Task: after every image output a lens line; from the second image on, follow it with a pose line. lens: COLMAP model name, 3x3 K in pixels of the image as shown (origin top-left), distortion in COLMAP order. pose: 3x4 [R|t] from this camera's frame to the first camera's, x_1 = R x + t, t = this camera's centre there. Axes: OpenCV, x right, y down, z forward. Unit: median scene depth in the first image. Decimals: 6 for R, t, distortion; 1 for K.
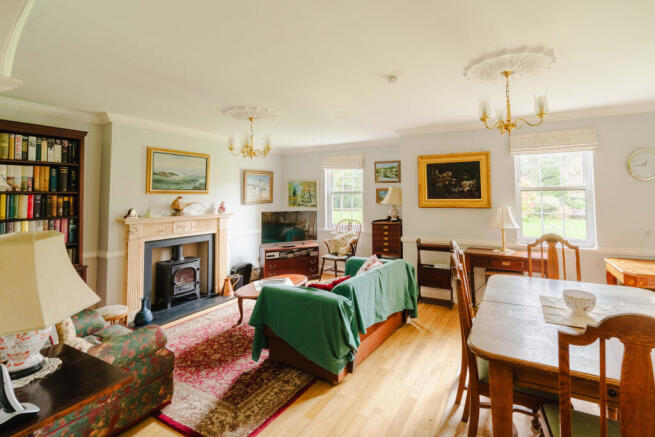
lens RADIAL K [[301.6, 0, 329.0], [0, 301.6, 185.5], [0, 0, 1]] dist [-0.000393, 0.000036]
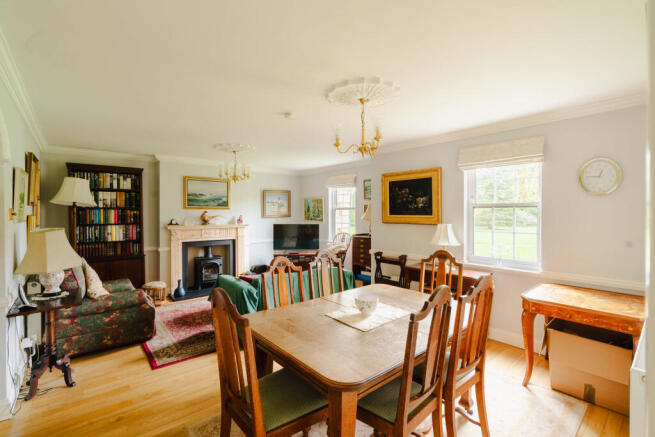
lens RADIAL K [[293.9, 0, 315.5], [0, 293.9, 219.2], [0, 0, 1]] dist [-0.000779, -0.000072]
pose [[0.922237, 0.017143, -0.386246, 0.513941], [0.006565, 0.998178, 0.059979, -0.003990], [0.386570, -0.057851, 0.920444, -0.045783]]
